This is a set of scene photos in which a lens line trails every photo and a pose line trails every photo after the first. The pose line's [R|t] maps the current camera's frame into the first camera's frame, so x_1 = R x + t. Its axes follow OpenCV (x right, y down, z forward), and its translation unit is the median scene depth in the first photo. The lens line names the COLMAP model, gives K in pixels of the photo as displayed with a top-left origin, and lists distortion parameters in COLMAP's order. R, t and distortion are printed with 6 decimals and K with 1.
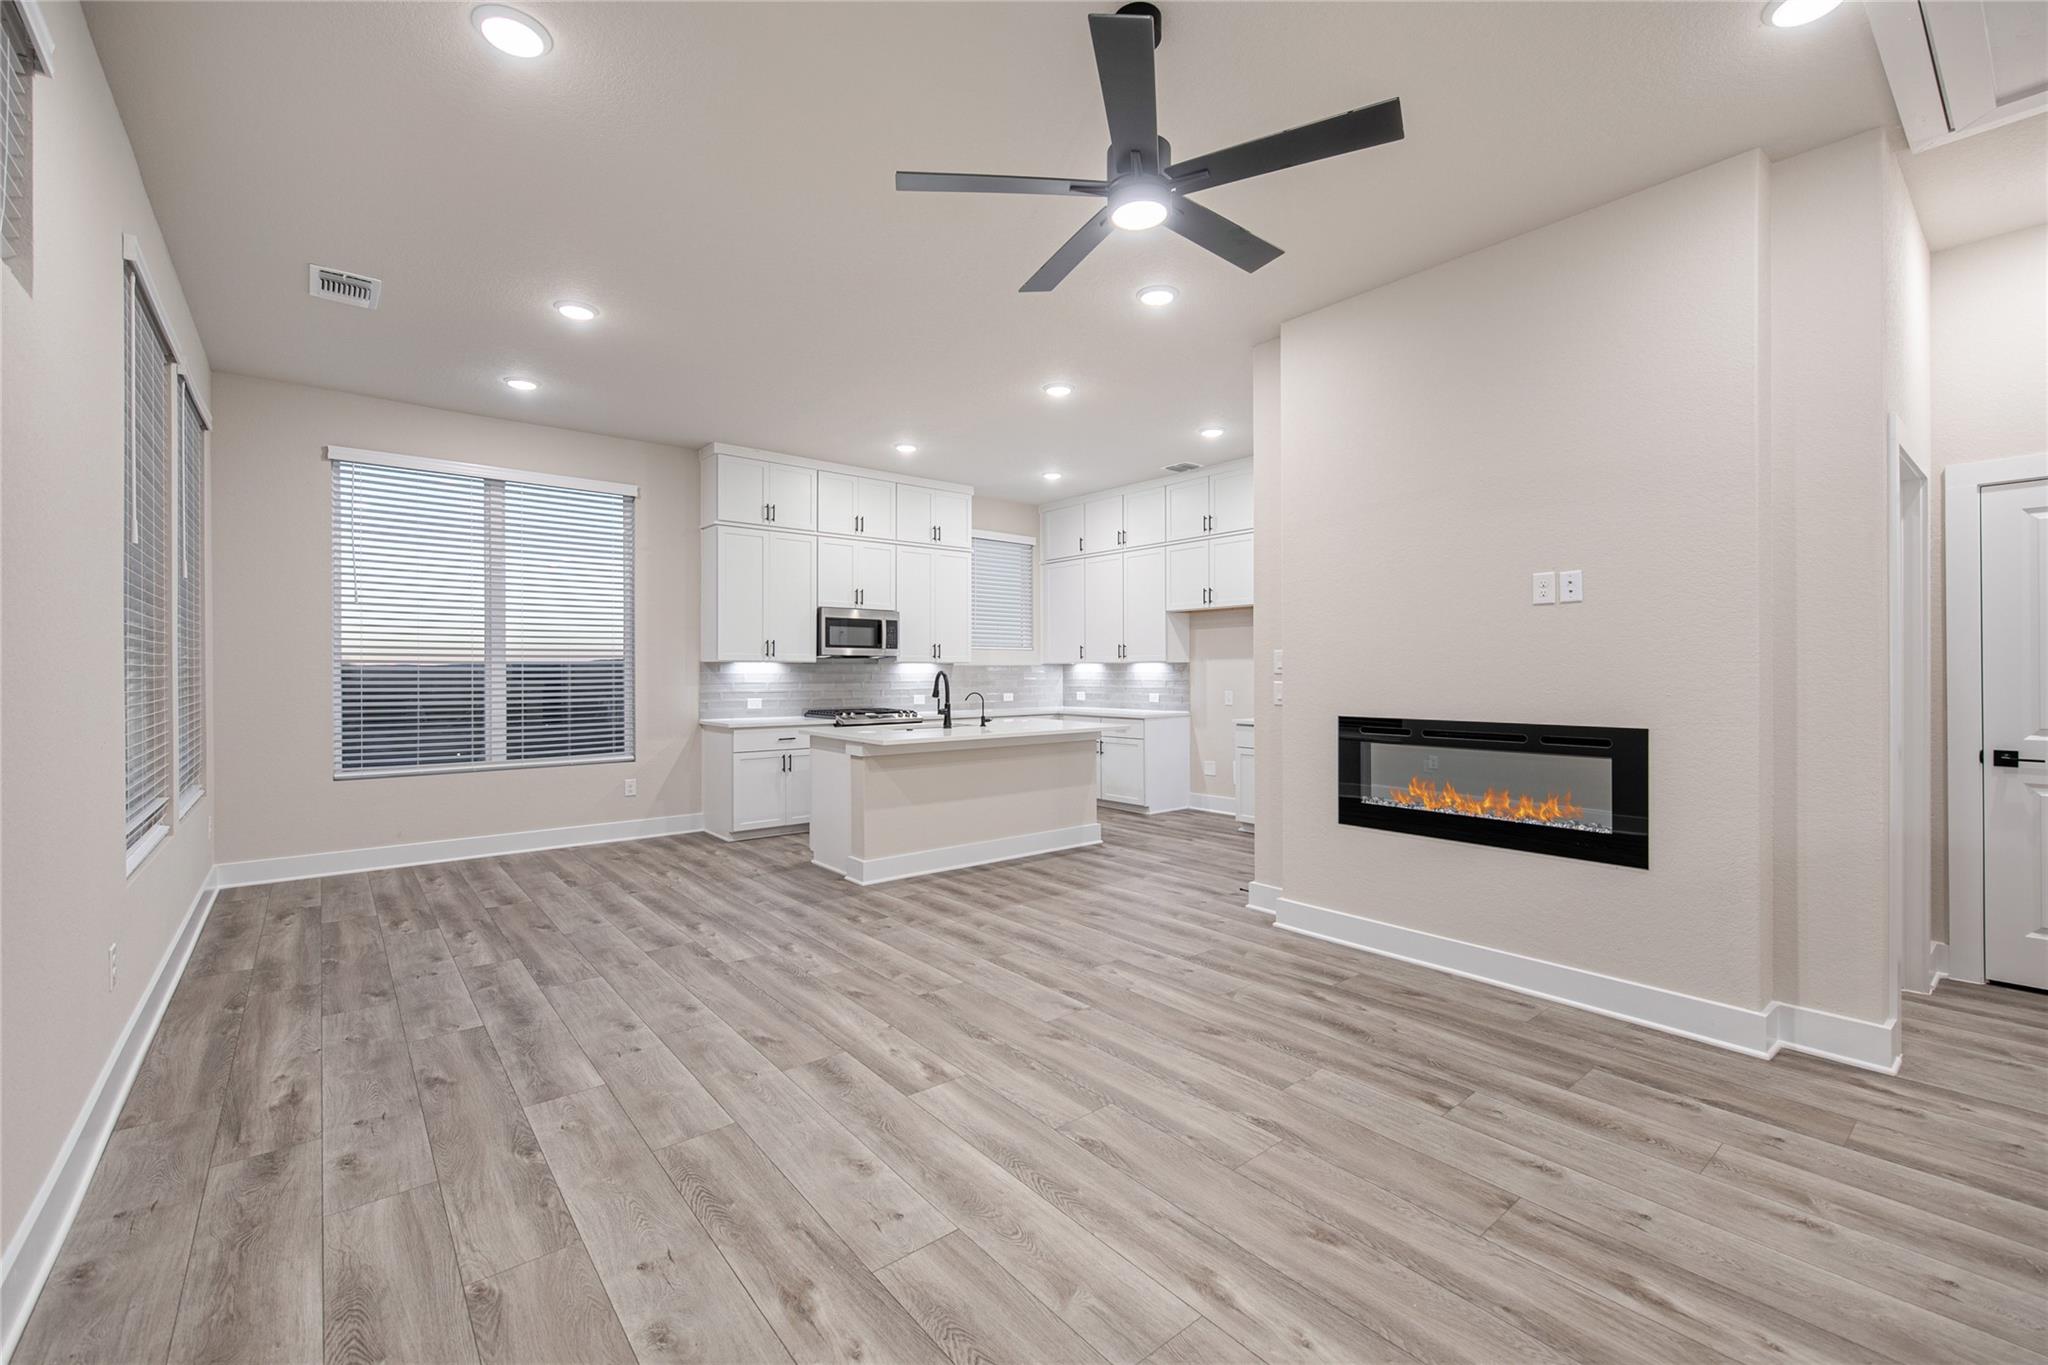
lens RADIAL K [[861.5, 0, 1025.3], [0, 861.5, 675.2], [0, 0, 1]] dist [0.018786, -0.008089]
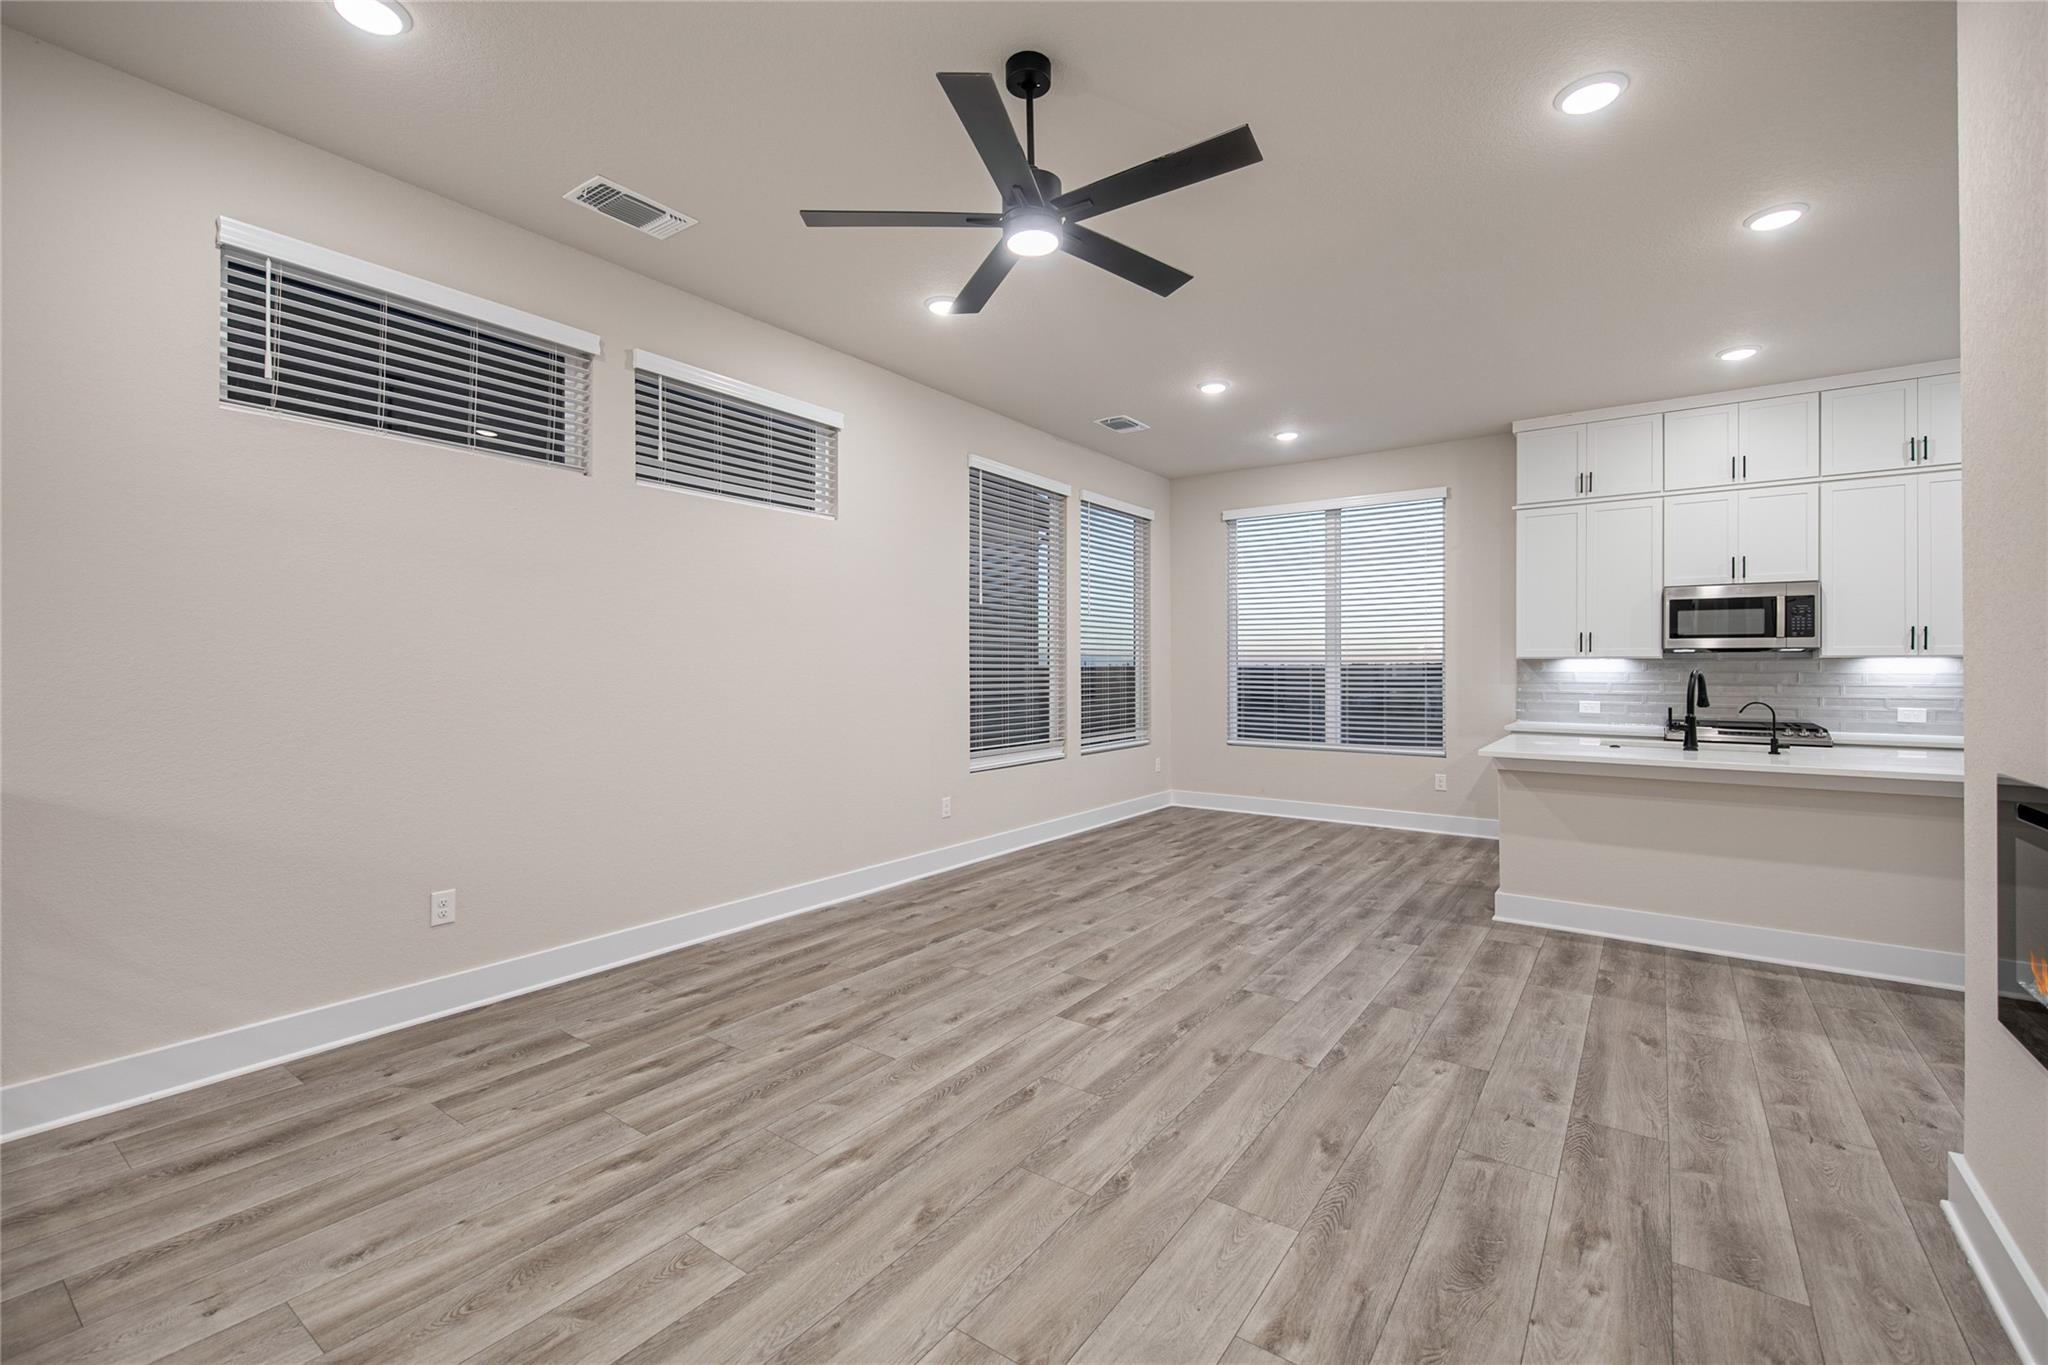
lens RADIAL K [[868.3, 0, 1016.1], [0, 868.3, 662.9], [0, 0, 1]] dist [0.021626, -0.008865]
pose [[0.251535, -0.004105, -0.967840, 0.646179], [-0.007098, 0.999956, -0.006085, -0.002617], [0.967822, 0.008401, 0.251495, 0.391427]]
